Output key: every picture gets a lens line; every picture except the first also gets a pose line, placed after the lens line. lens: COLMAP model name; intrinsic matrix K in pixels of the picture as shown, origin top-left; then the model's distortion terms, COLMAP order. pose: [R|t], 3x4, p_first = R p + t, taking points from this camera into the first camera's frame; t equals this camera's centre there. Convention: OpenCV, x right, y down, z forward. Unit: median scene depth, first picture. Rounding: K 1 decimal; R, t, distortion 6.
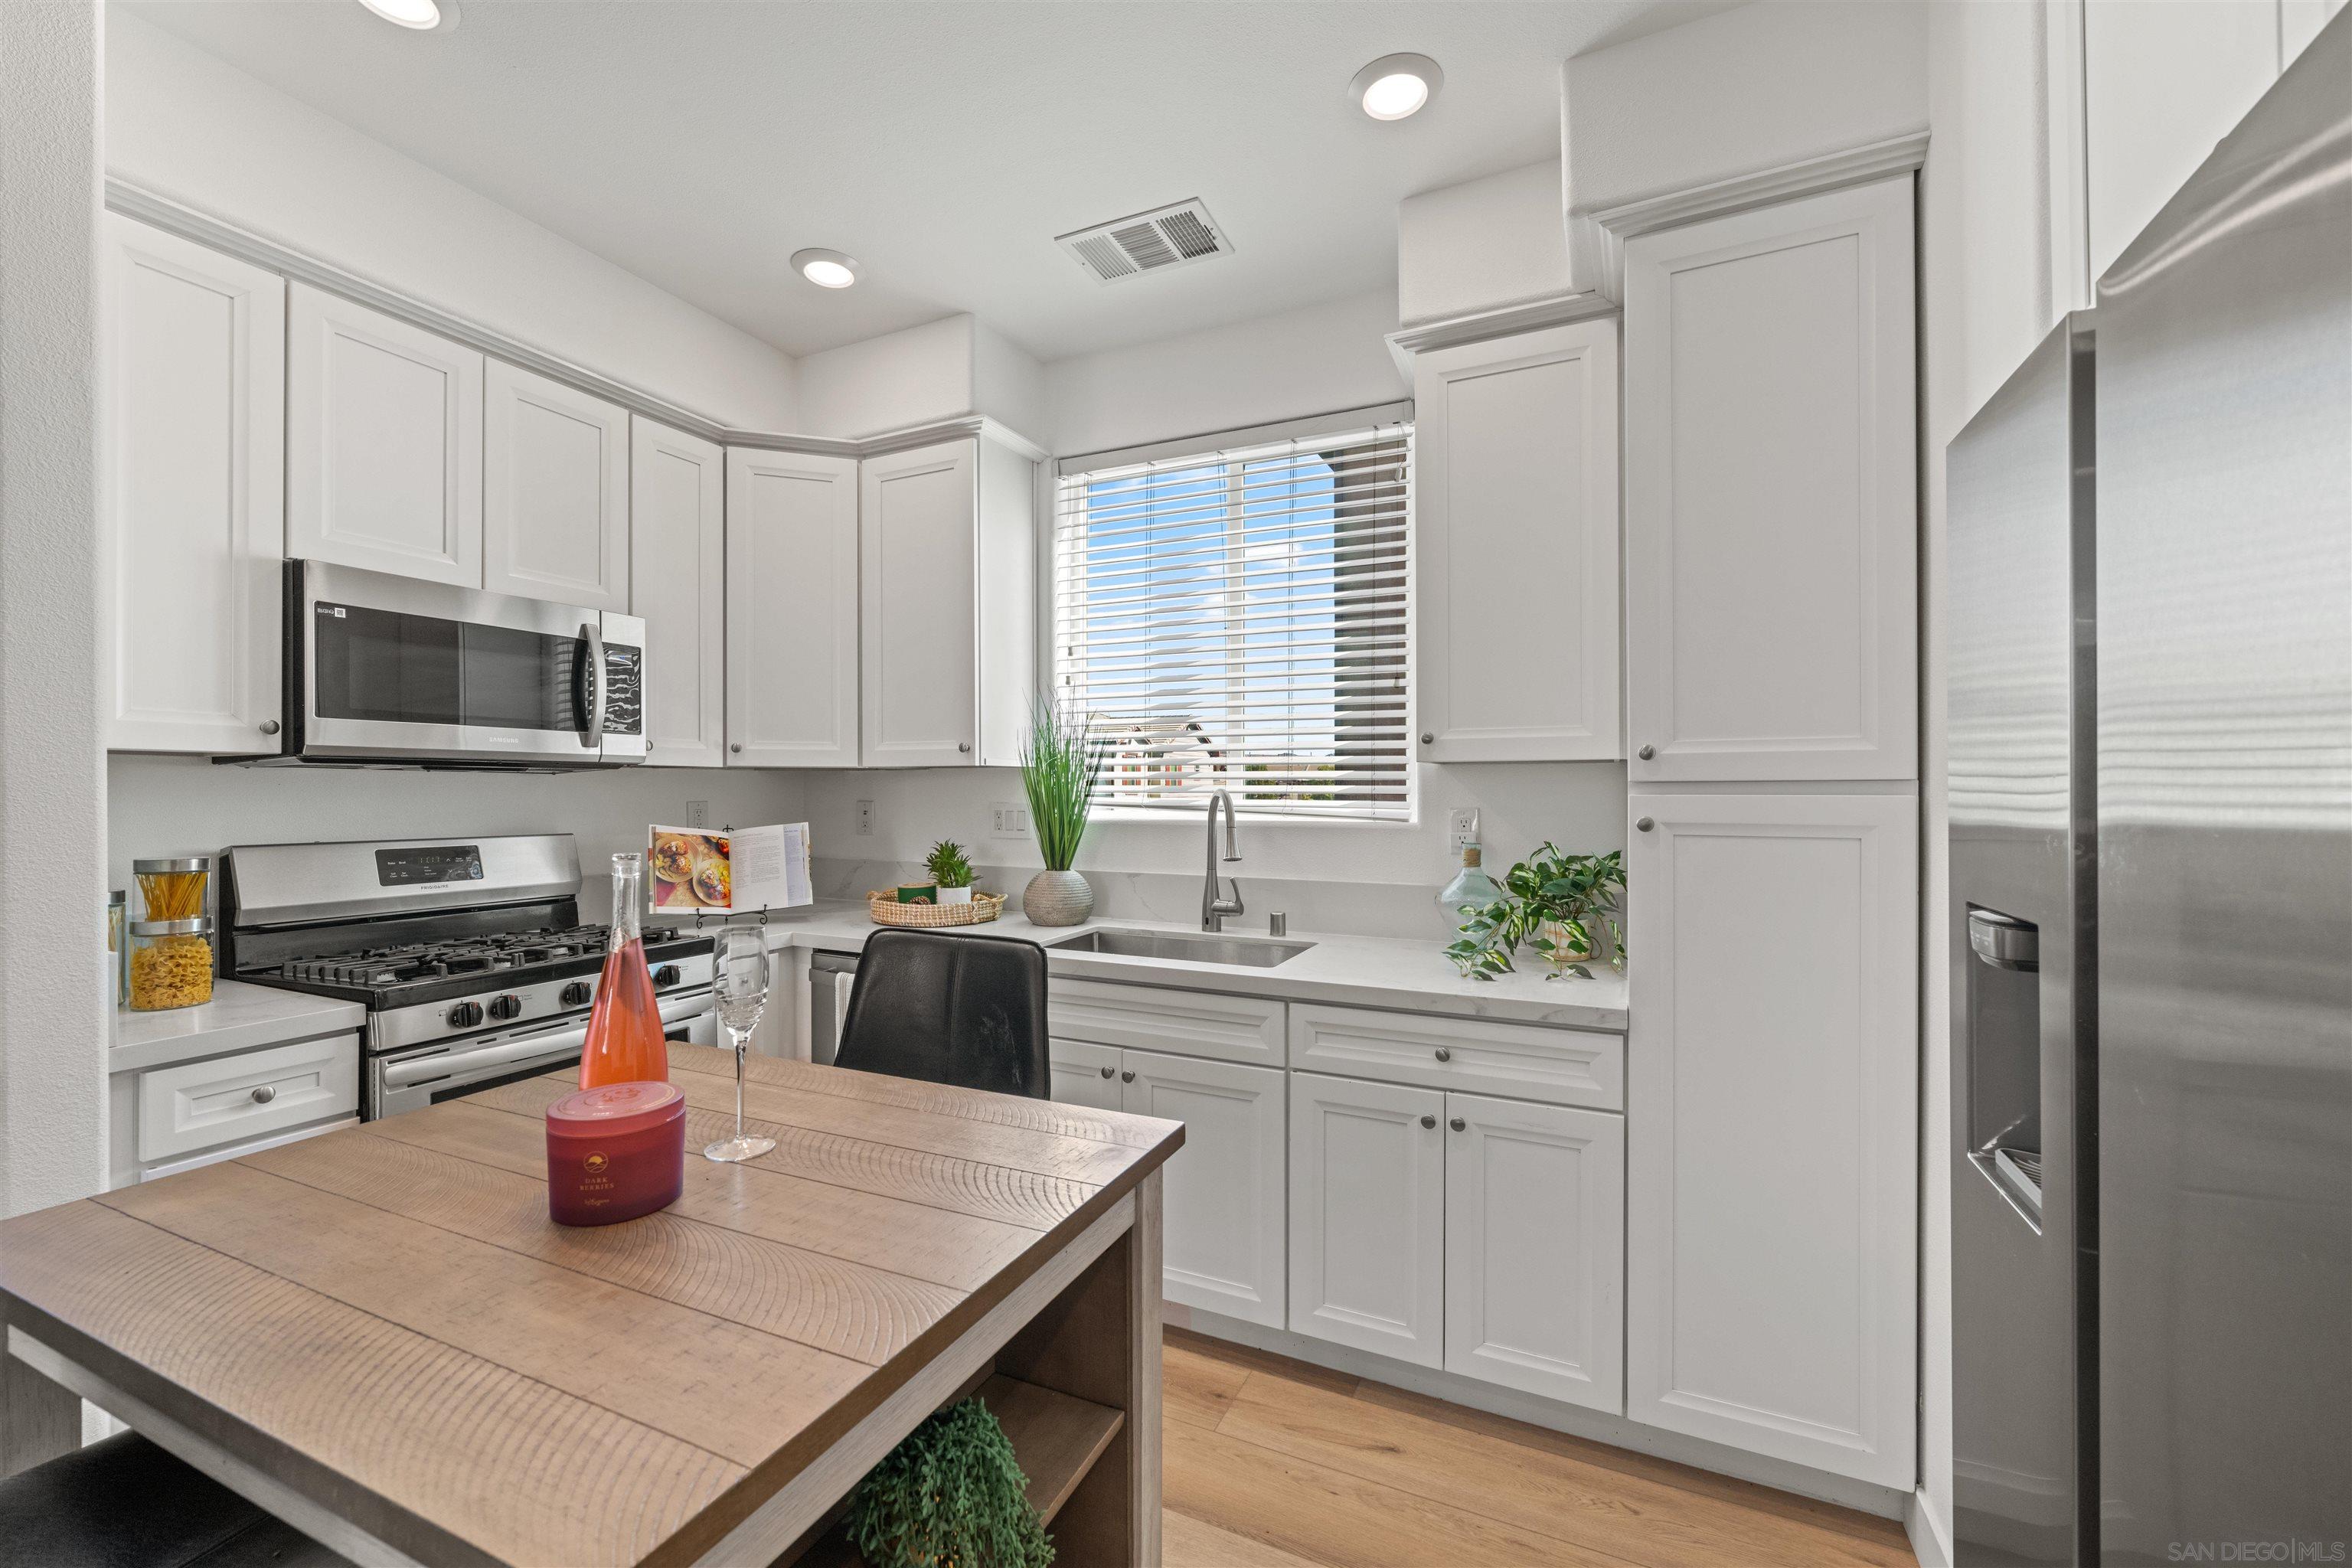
lens RADIAL K [[931.2, 0, 1186.6], [0, 931.2, 788.7], [0, 0, 1]] dist [-0.002772, 0.000685]
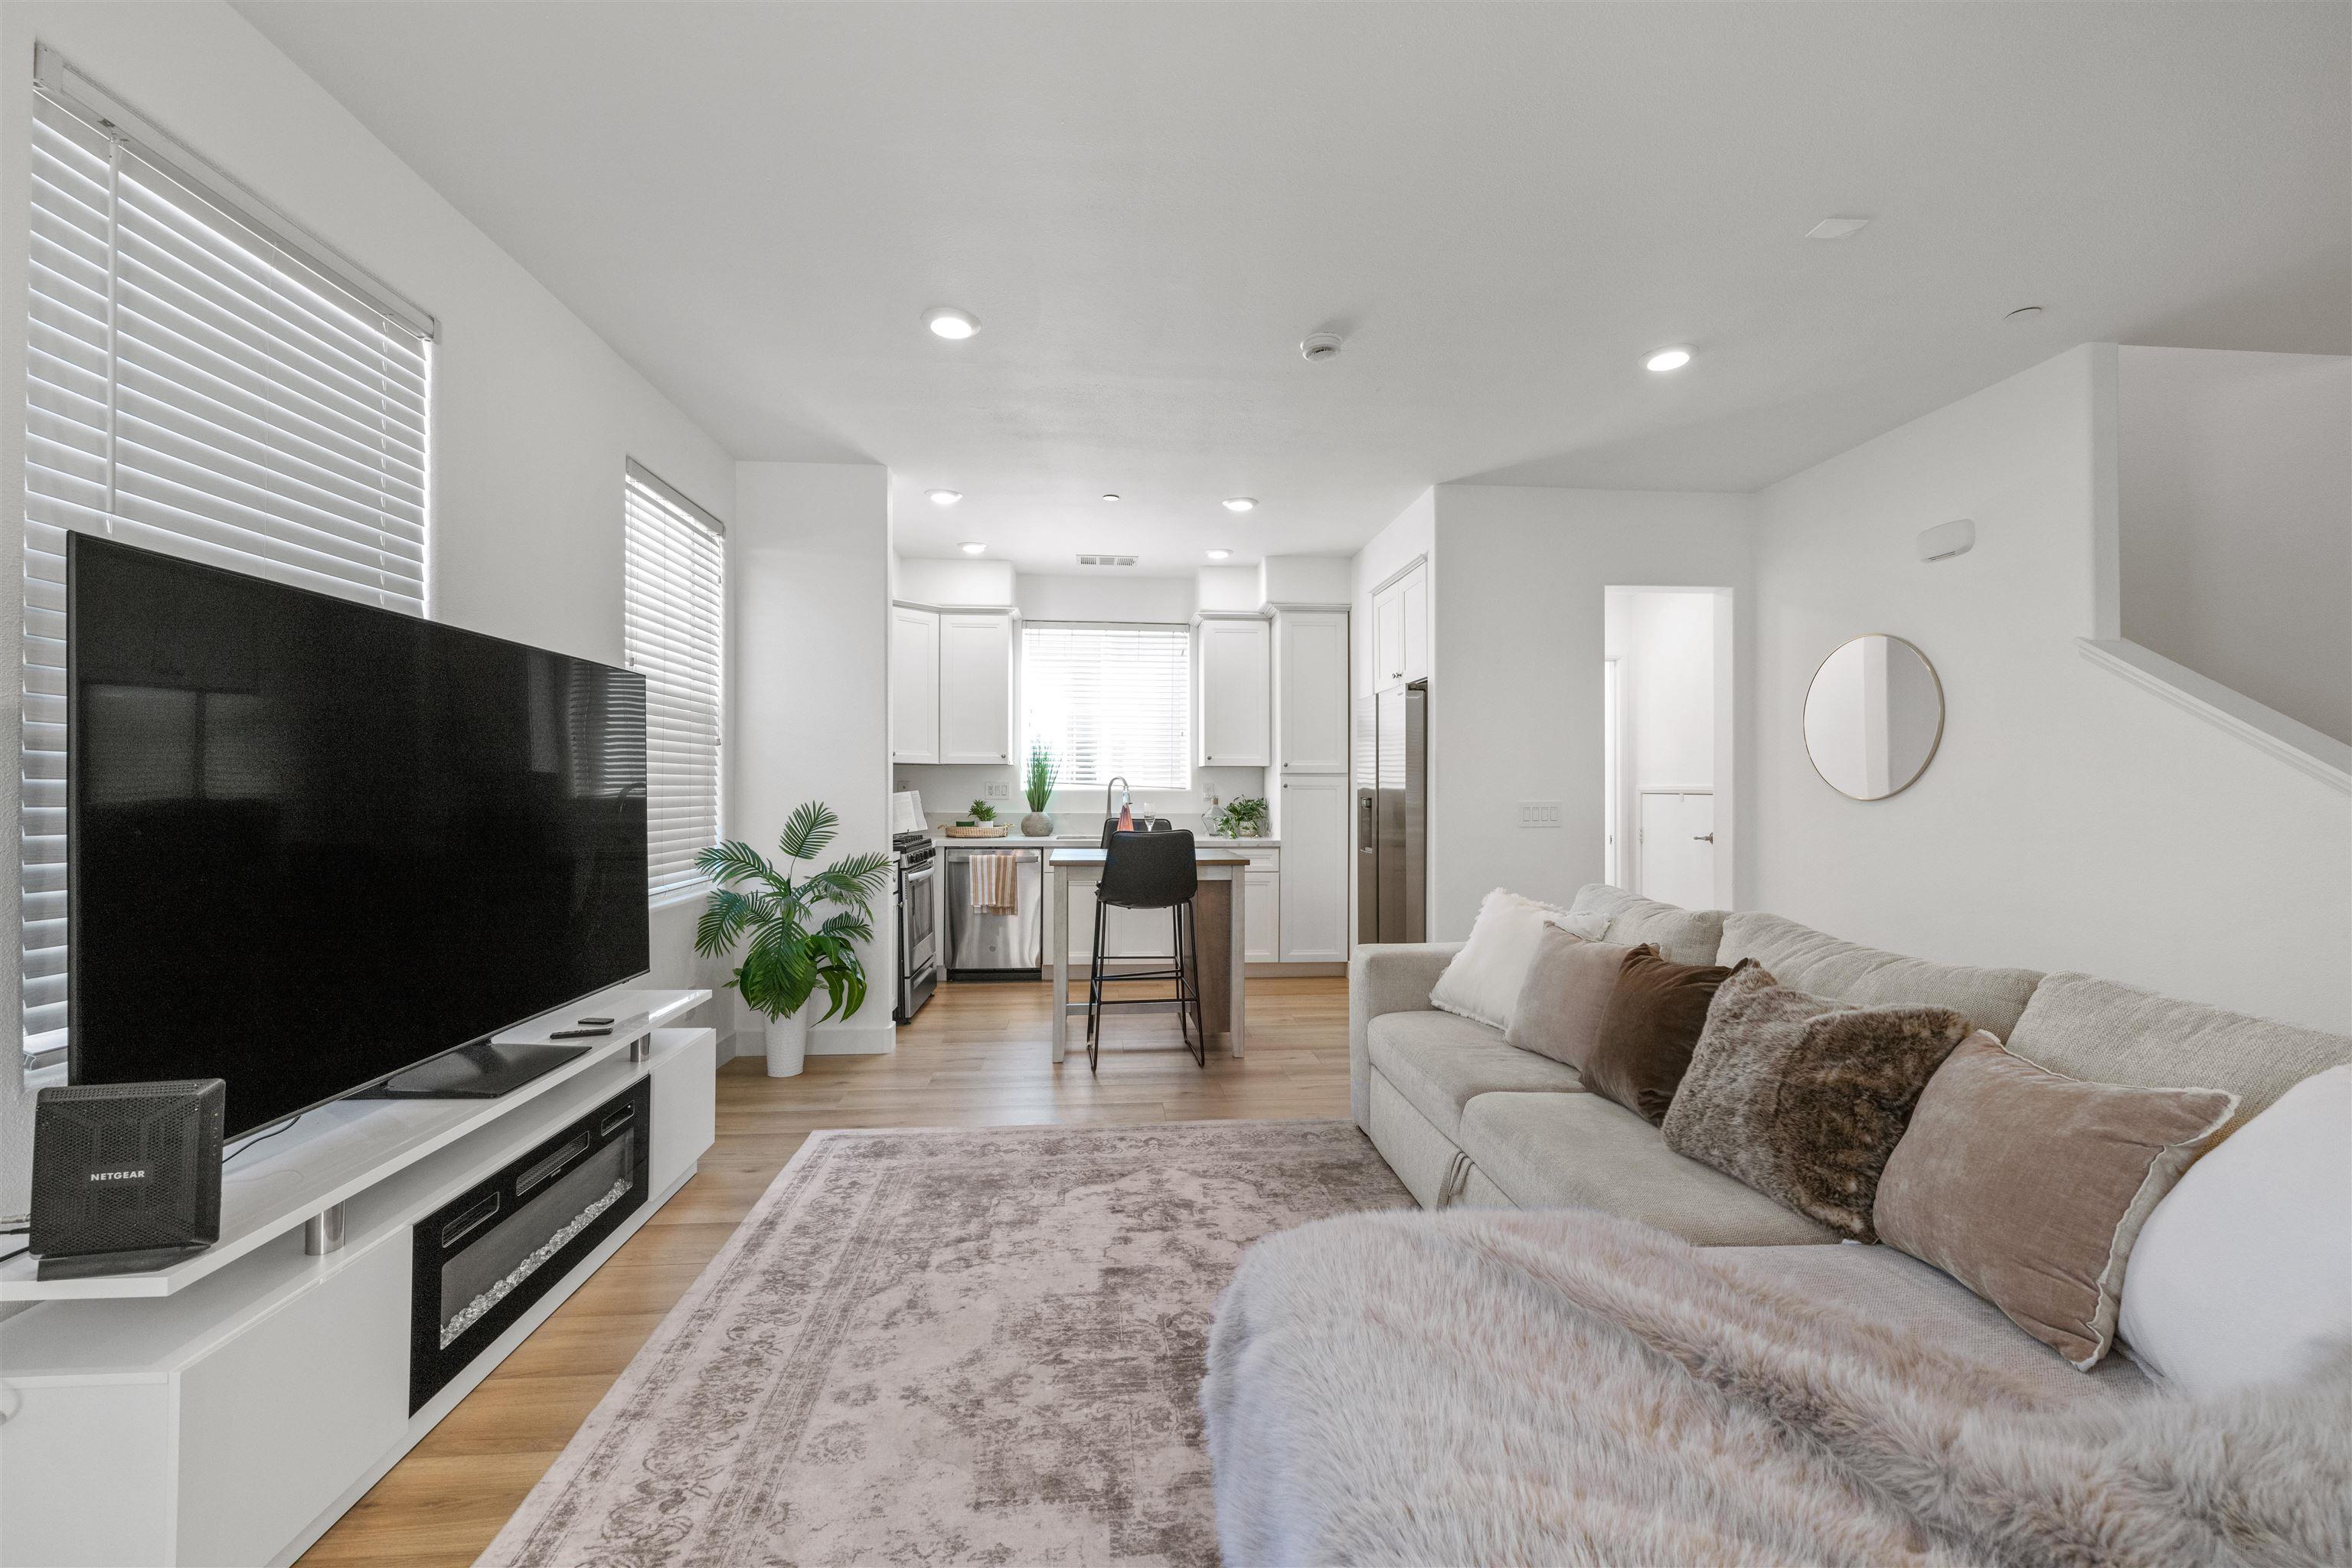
lens RADIAL K [[931.2, 0, 1173.4], [0, 931.2, 778.7], [0, 0, 1]] dist [-0.002772, 0.000685]
pose [[0.868600, 0.006586, 0.495470, -1.000243], [-0.002342, 0.999955, -0.009188, 0.029040], [-0.495508, 0.006820, 0.868577, -1.134739]]
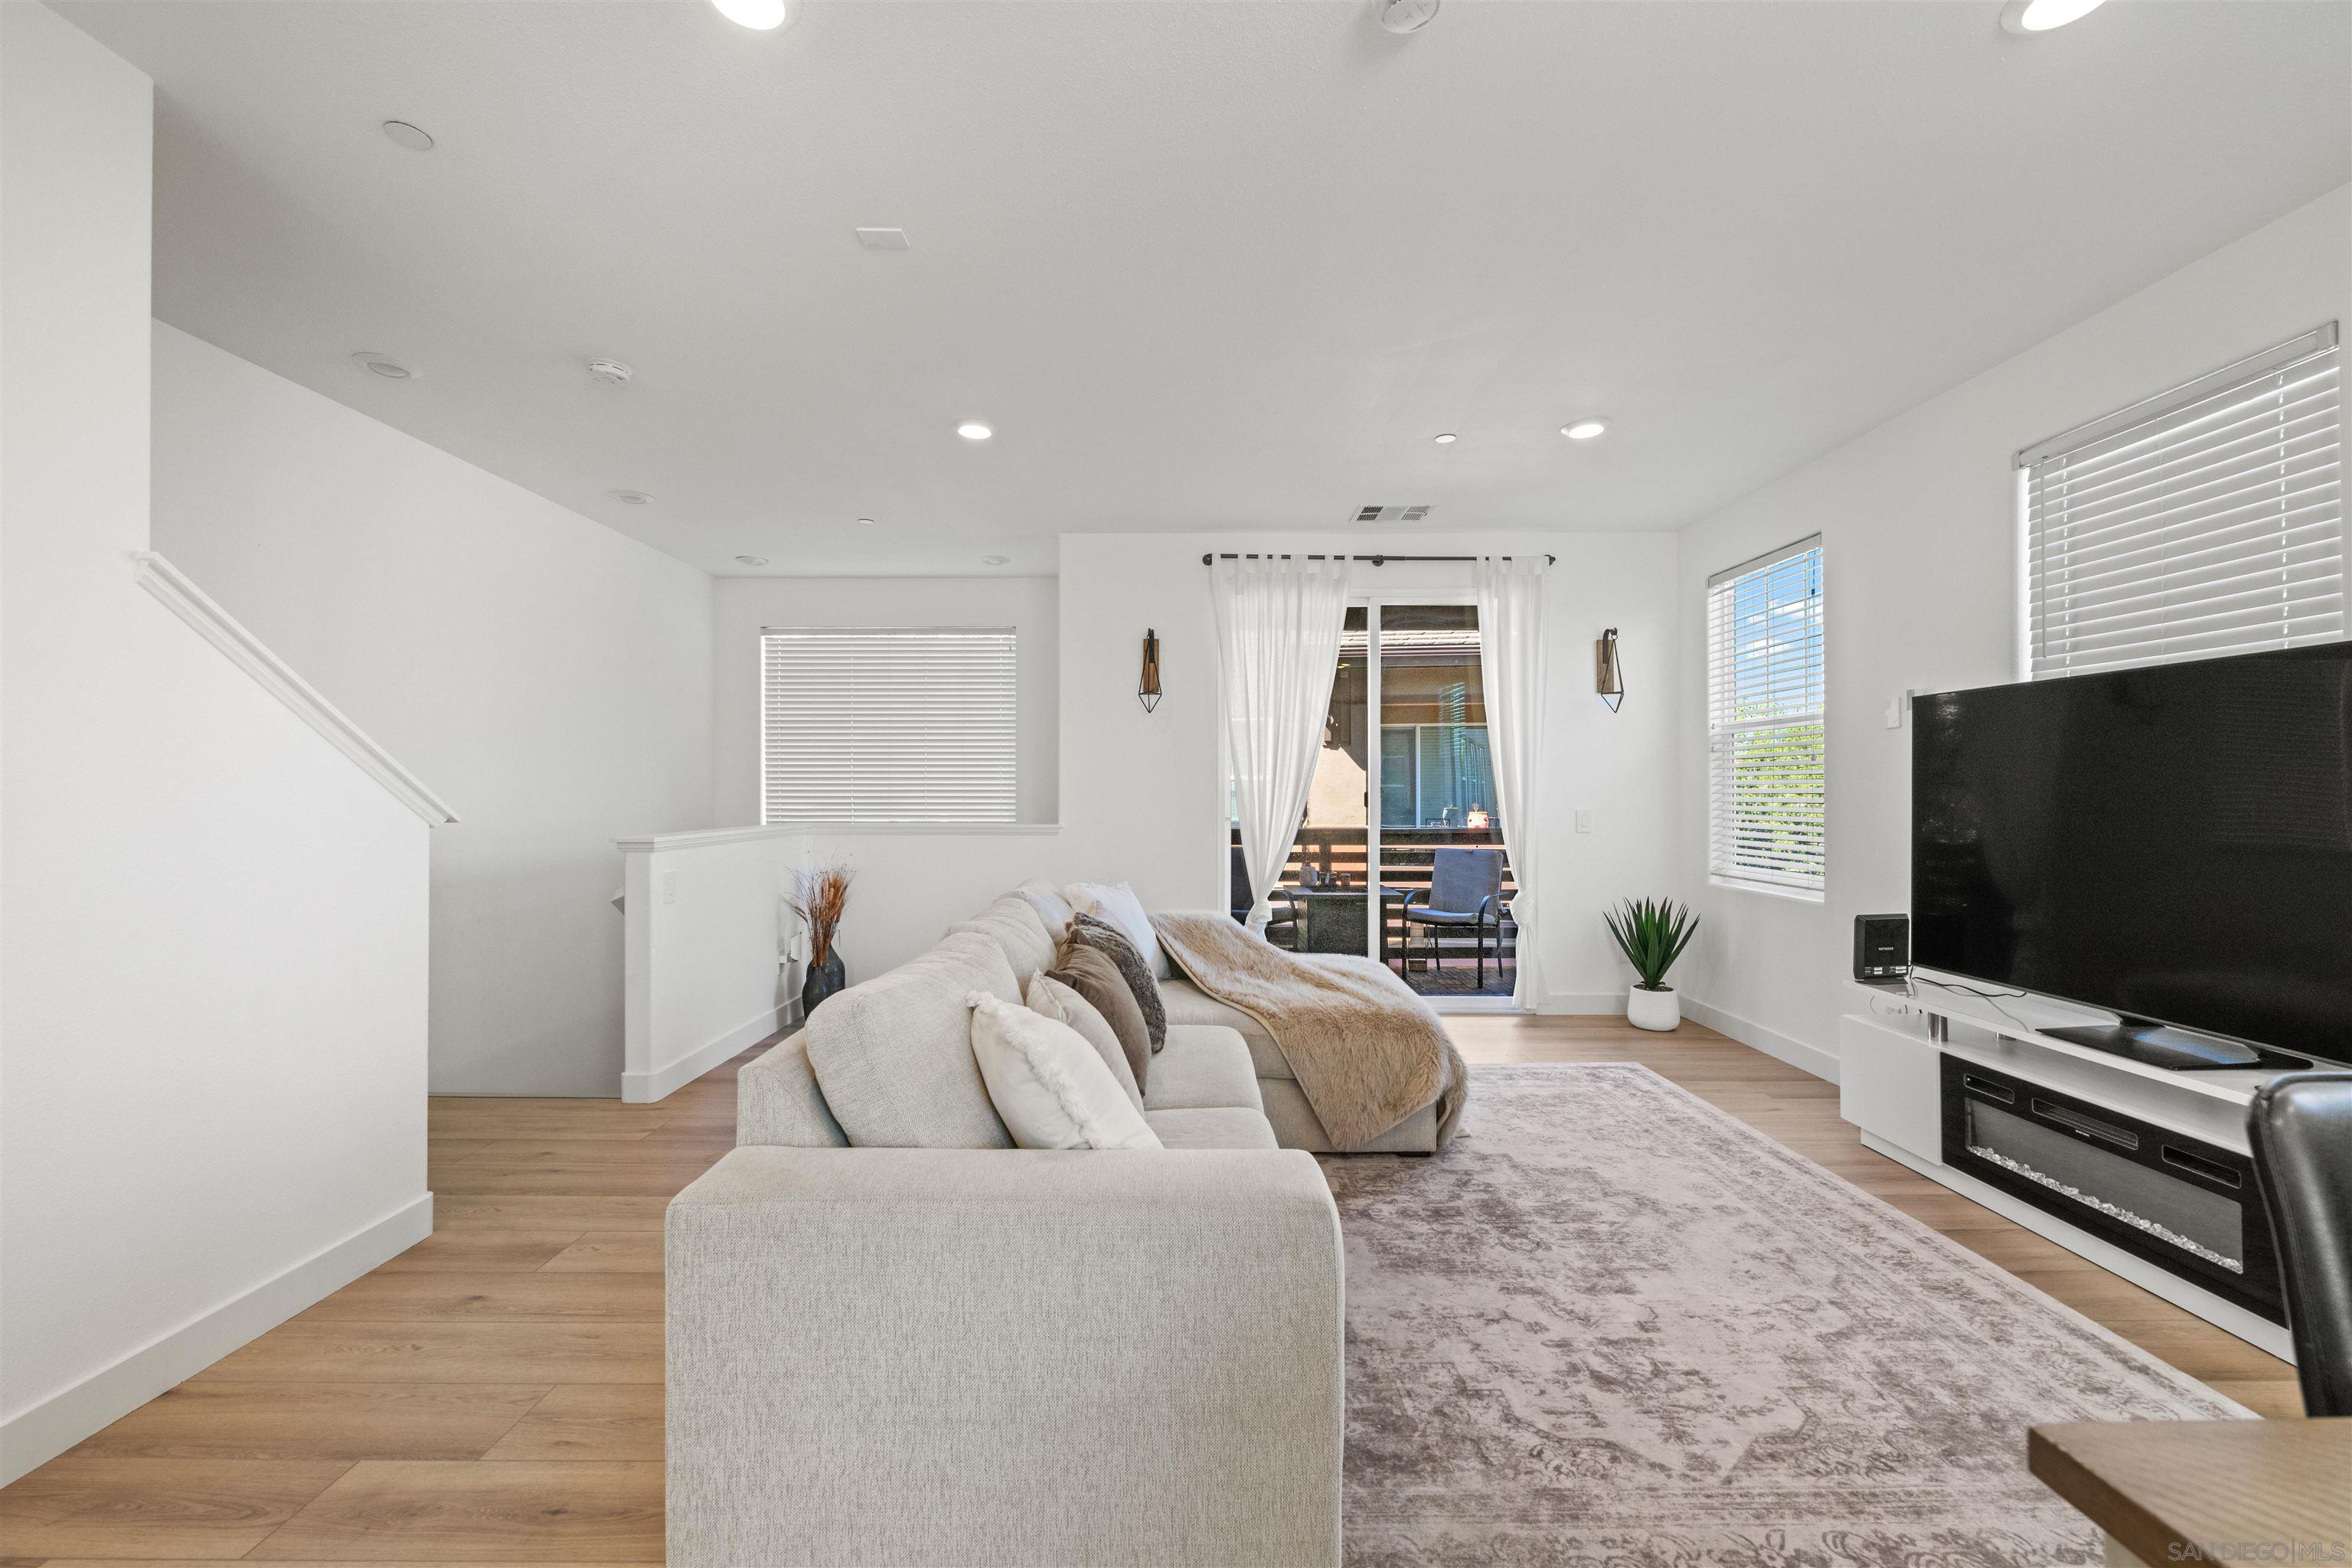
lens RADIAL K [[931.2, 0, 1184.8], [0, 931.2, 782.2], [0, 0, 1]] dist [-0.002772, 0.000685]
pose [[-0.904916, -0.006597, -0.425539, 1.658195], [-0.000520, 0.999896, -0.014396, 0.021389], [0.425590, -0.012806, -0.904825, 2.174132]]
